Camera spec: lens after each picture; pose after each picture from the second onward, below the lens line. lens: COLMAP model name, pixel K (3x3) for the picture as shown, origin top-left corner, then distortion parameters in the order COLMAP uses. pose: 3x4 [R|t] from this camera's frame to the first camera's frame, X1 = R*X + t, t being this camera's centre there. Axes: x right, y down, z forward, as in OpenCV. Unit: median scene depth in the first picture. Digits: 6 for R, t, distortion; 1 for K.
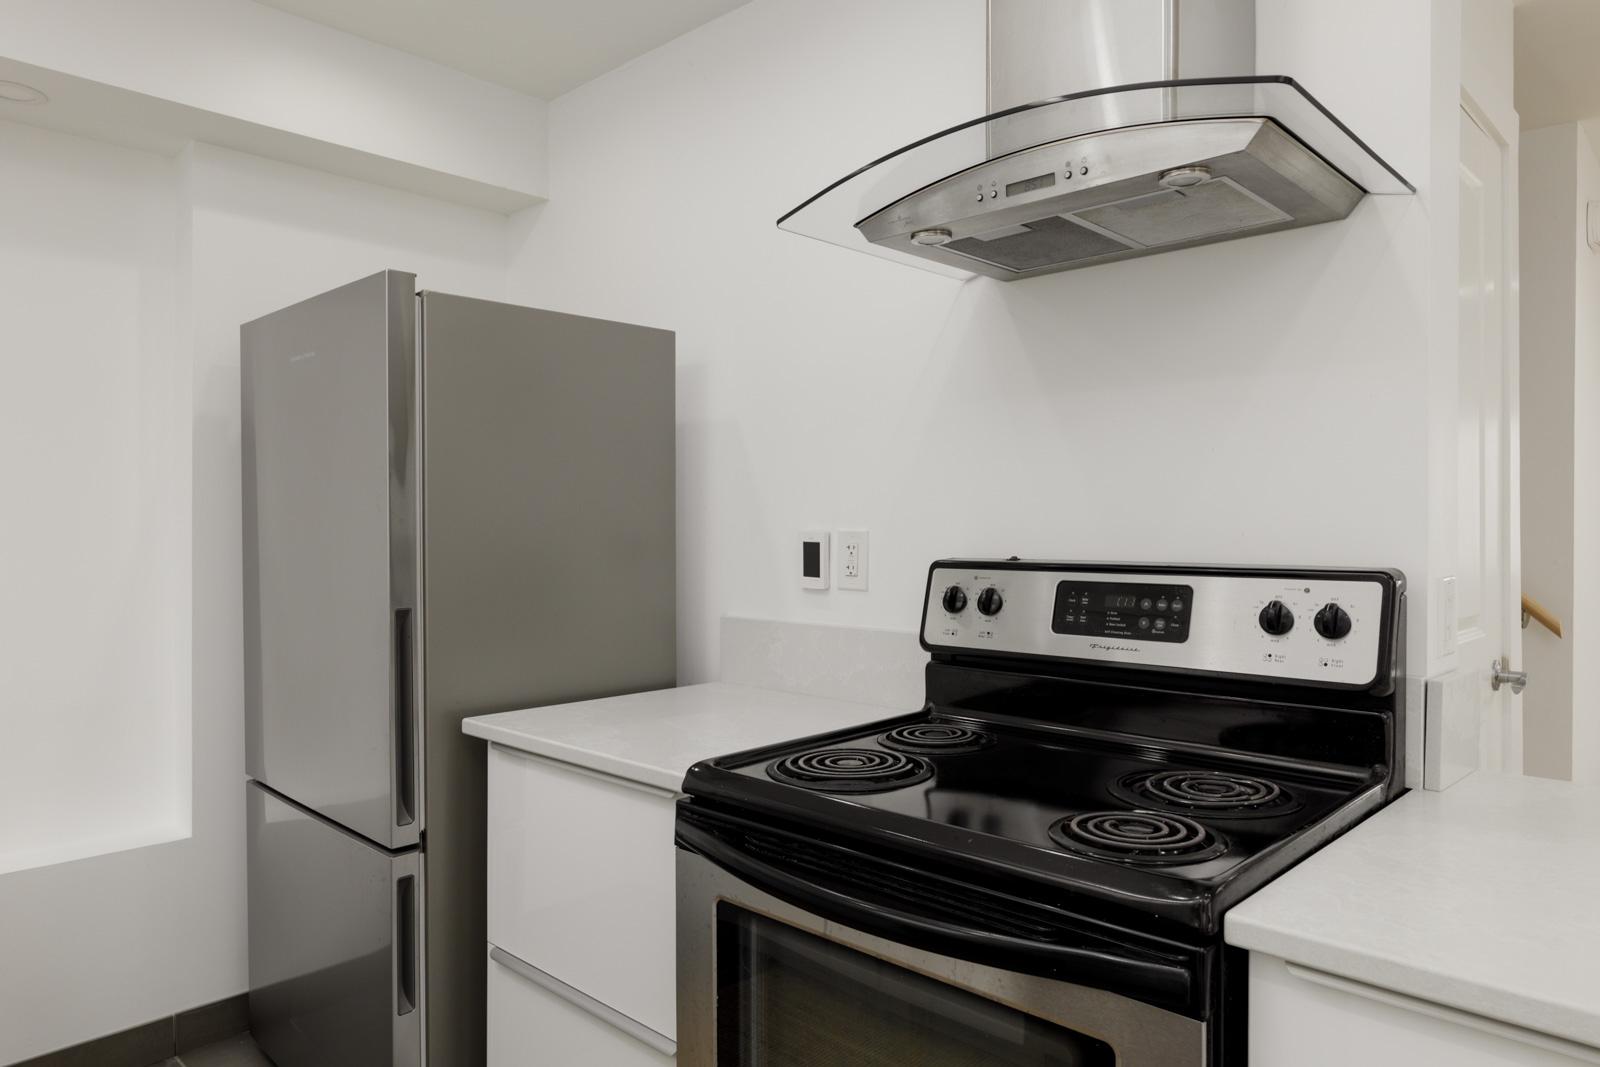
lens RADIAL K [[1032.5, 0, 802.8], [0, 1032.5, 527.8], [0, 0, 1]] dist [0.006621, 0.000483]
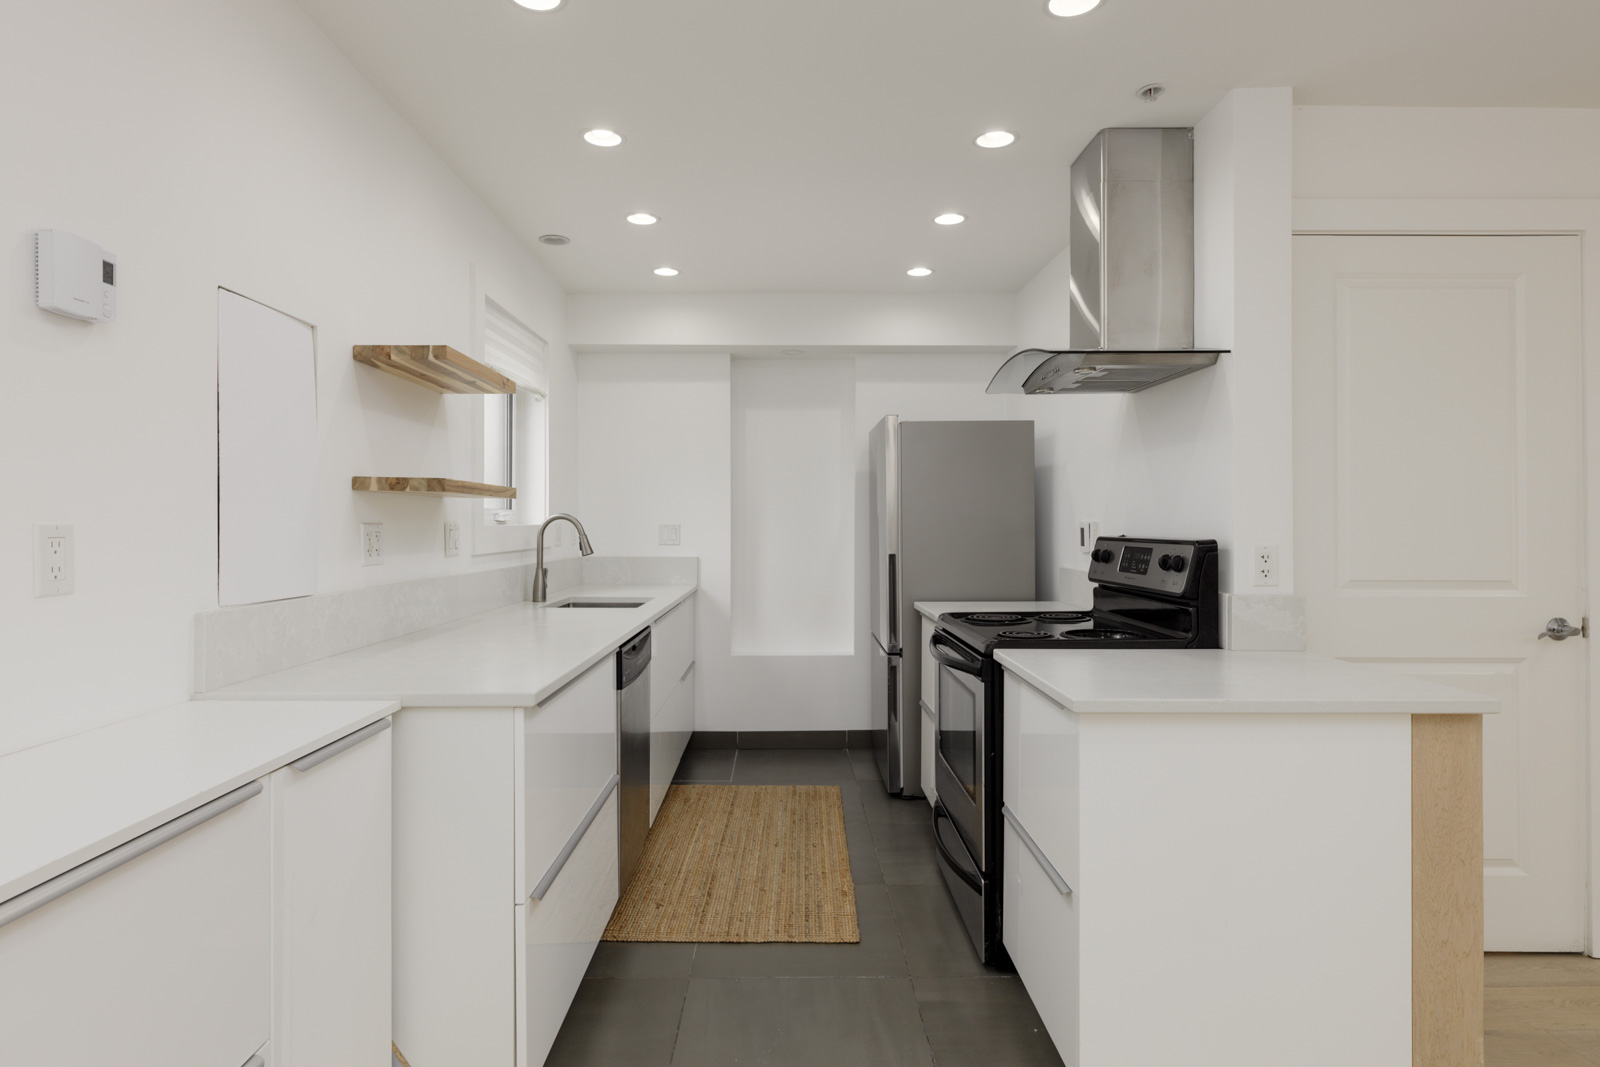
lens RADIAL K [[864.0, 0, 797.2], [0, 864.0, 527.8], [0, 0, 1]] dist [0.000502, 0.000010]
pose [[0.699880, 0.002803, -0.714255, 0.886848], [-0.001271, 0.999996, 0.002678, 0.010723], [0.714259, -0.000966, 0.699881, -0.562148]]
